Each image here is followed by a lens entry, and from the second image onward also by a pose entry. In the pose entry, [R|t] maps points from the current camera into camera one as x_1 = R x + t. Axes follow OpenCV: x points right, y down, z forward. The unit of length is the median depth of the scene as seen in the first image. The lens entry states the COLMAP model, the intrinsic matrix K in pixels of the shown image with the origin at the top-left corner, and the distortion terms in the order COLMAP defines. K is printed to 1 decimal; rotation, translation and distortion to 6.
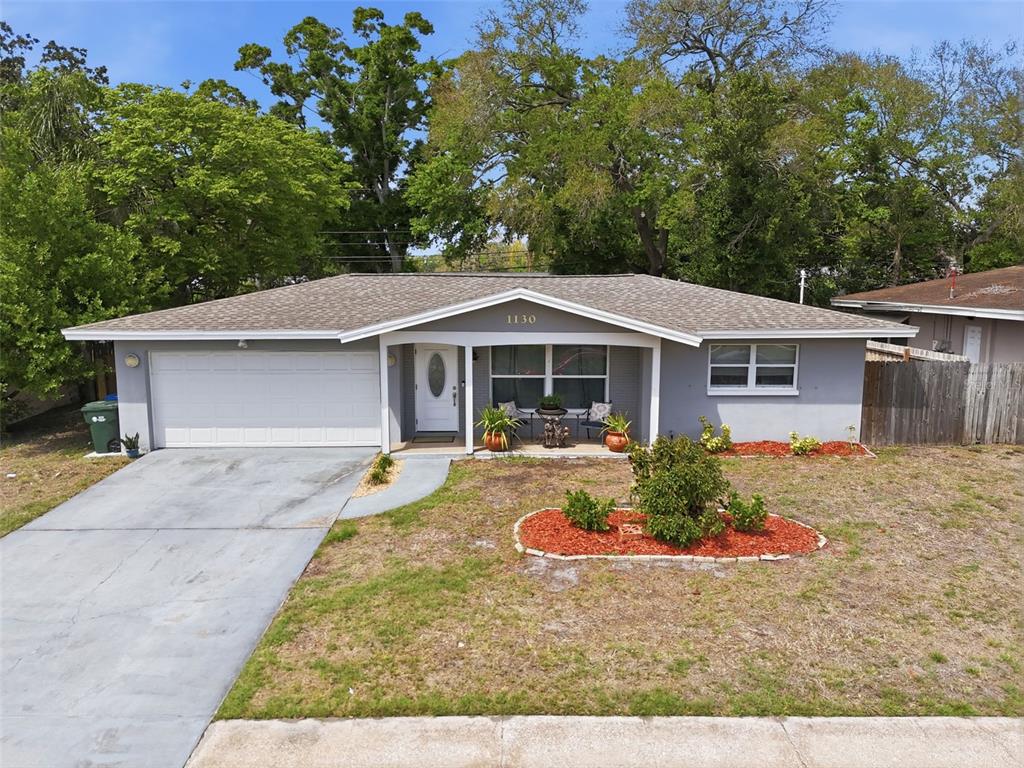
lens RADIAL K [[749.4, 0, 511.9], [0, 749.4, 390.7], [0, 0, 1]] dist [0.062257, -0.054694]
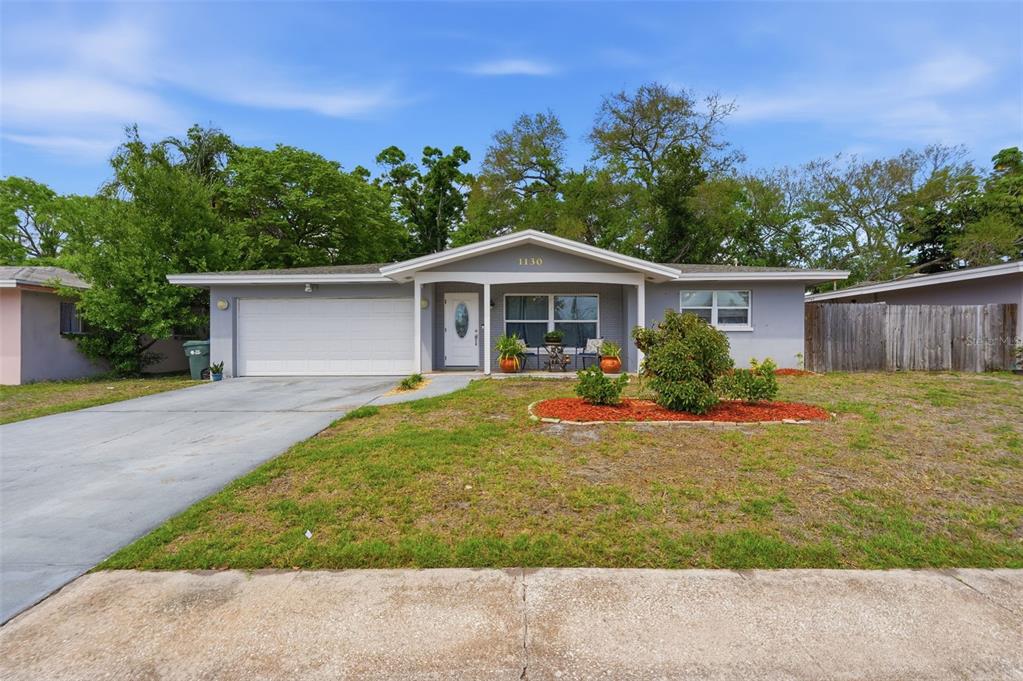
lens RADIAL K [[448.7, 0, 512.8], [0, 448.7, 346.9], [0, 0, 1]] dist [-0.002741, 0.001482]
pose [[0.999946, -0.001589, -0.010269, -0.008638], [0.000124, 0.989997, -0.141086, 0.145756], [0.010390, 0.141077, 0.989944, 0.290061]]
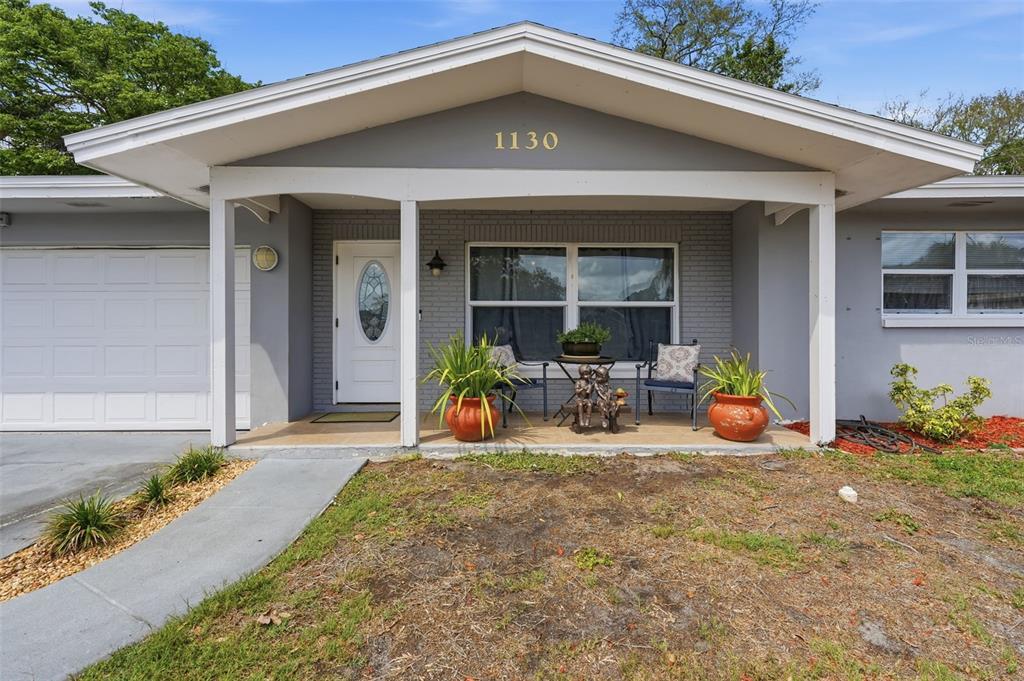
lens RADIAL K [[449.1, 0, 513.1], [0, 449.1, 325.7], [0, 0, 1]] dist [-0.002741, 0.001482]
pose [[0.999982, -0.001085, 0.005836, 0.003165], [0.001992, 0.987496, -0.157631, 0.056936], [-0.005591, 0.157640, 0.987481, 0.747108]]
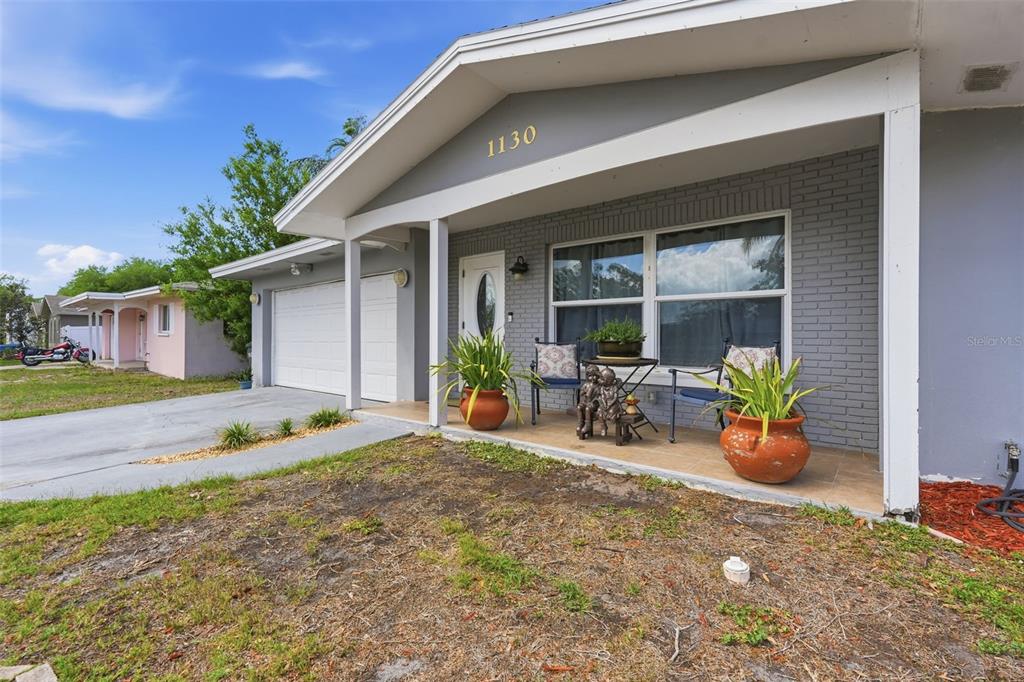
lens RADIAL K [[449.1, 0, 514.5], [0, 449.1, 334.1], [0, 0, 1]] dist [-0.002741, 0.001482]
pose [[0.769846, -0.003903, -0.638218, 0.189551], [-0.096211, 0.987844, -0.122094, 0.054717], [0.630937, 0.155397, 0.760112, 0.806300]]
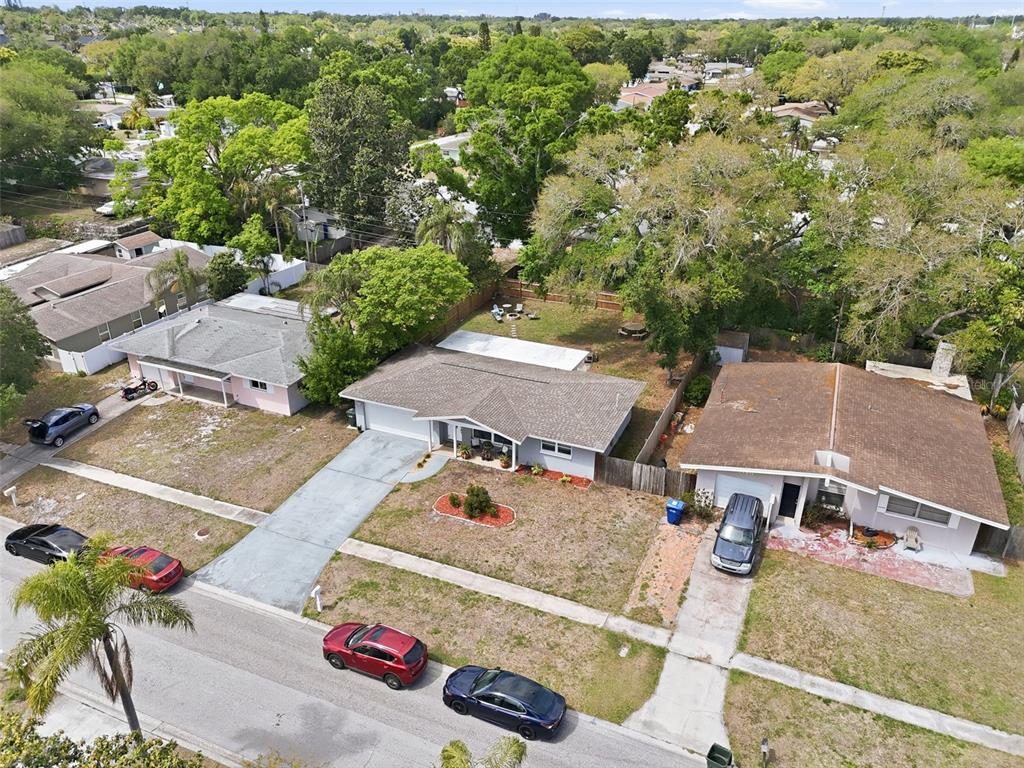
lens RADIAL K [[749.4, 0, 513.3], [0, 749.4, 384.9], [0, 0, 1]] dist [0.062257, -0.054694]
pose [[0.919501, 0.172959, -0.352991, 1.156931], [-0.061009, 0.949908, 0.306517, -1.117549], [0.388324, -0.260307, 0.883993, -1.445720]]
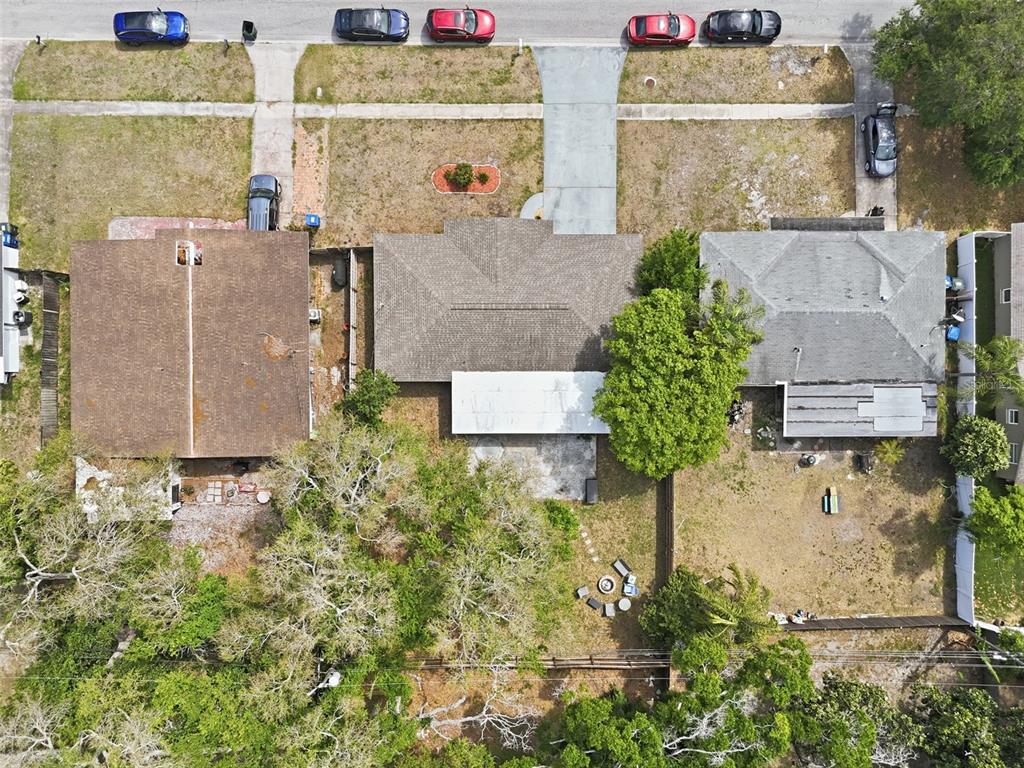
lens RADIAL K [[749.4, 0, 510.6], [0, 749.4, 383.9], [0, 0, 1]] dist [0.062257, -0.054694]
pose [[-0.999846, 0.002905, -0.017297, 0.018101], [-0.017539, -0.160647, 0.986856, -3.358636], [0.000088, 0.987008, 0.160673, 1.132495]]
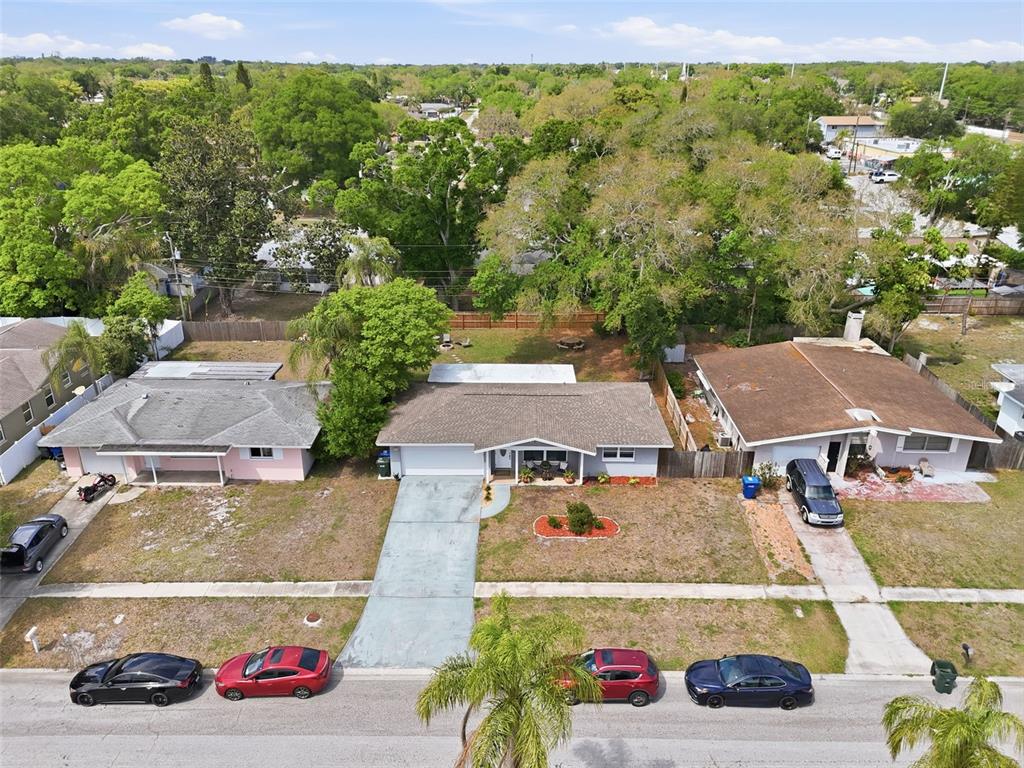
lens RADIAL K [[749.4, 0, 509.3], [0, 749.4, 382.7], [0, 0, 1]] dist [0.062257, -0.054694]
pose [[0.999942, 0.004178, -0.009891, -0.059692], [-0.001612, 0.969165, 0.246408, -1.024876], [0.010615, -0.246378, 0.969116, -1.729665]]
